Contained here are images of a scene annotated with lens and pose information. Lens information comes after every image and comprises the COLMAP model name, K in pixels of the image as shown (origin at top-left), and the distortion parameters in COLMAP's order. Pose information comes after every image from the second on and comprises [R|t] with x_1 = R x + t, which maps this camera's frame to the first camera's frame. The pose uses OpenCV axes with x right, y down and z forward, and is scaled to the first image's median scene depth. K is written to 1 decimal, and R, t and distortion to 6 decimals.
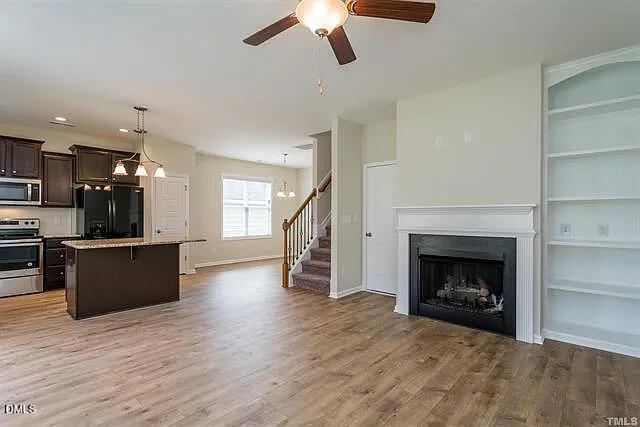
lens RADIAL K [[311.0, 0, 322.0], [0, 311.0, 217.4], [0, 0, 1]] dist [-0.001735, -0.000392]
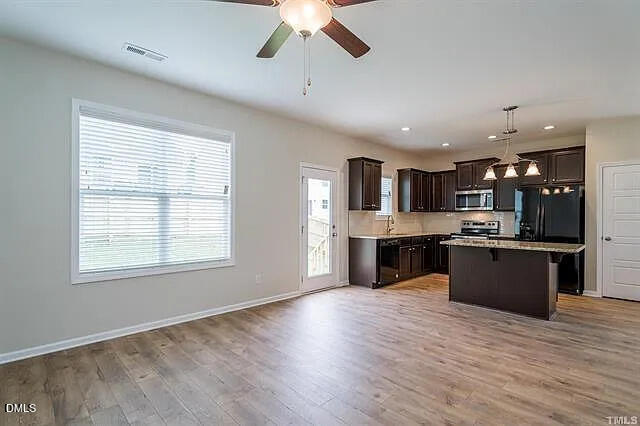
lens RADIAL K [[311.0, 0, 322.0], [0, 311.0, 216.9], [0, 0, 1]] dist [-0.001735, -0.000392]
pose [[-0.060807, -0.005054, -0.998137, 0.450577], [-0.007844, 0.999959, -0.004585, -0.000541], [0.998119, 0.007551, -0.060844, 0.500833]]
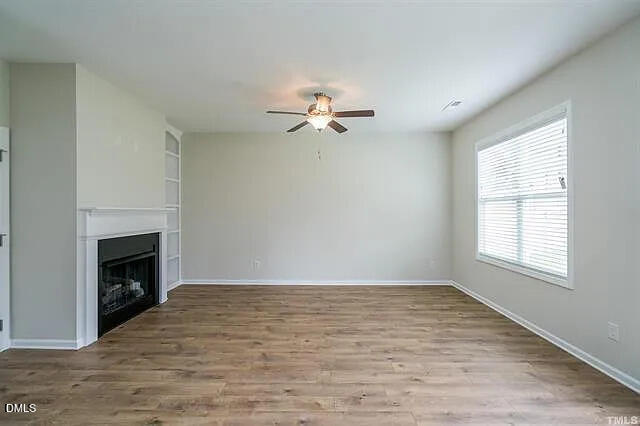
lens RADIAL K [[287.9, 0, 318.0], [0, 287.9, 210.9], [0, 0, 1]] dist [-0.003401, -0.000345]
pose [[-0.649079, -0.000082, 0.760721, -0.651854], [0.001497, 0.999998, 0.001386, -0.024787], [-0.760720, 0.002039, -0.649077, 1.010903]]
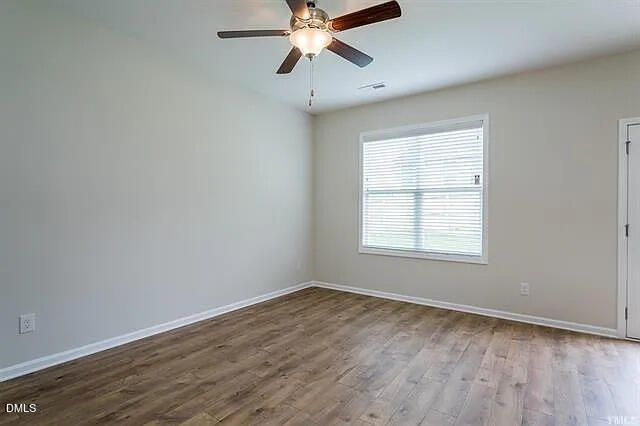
lens RADIAL K [[324.8, 0, 320.0], [0, 324.8, 213.0], [0, 0, 1]] dist [0.003918, 0.000409]
pose [[-0.993234, -0.011568, -0.115555, 0.046979], [-0.012502, 0.999895, 0.007359, 0.006409], [0.115458, 0.008754, -0.993274, 1.020387]]
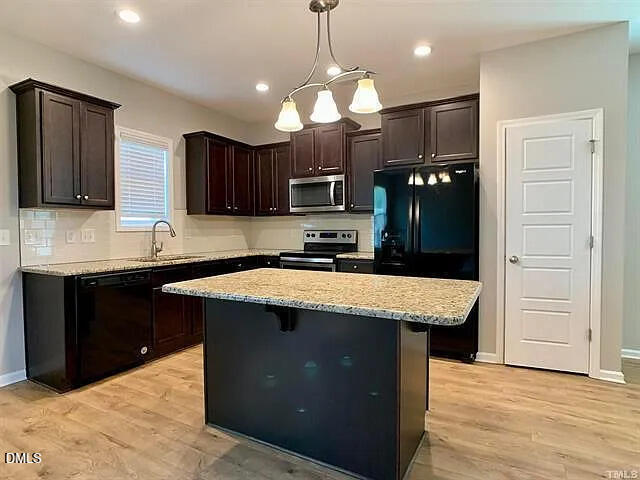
lens RADIAL K [[367.5, 0, 317.8], [0, 367.5, 237.4], [0, 0, 1]] dist [-0.017165, 0.000774]
pose [[0.218908, 0.017016, -0.975597, -0.138185], [0.003686, 0.999826, 0.018266, 0.007365], [0.975739, -0.007594, 0.218807, 0.947444]]
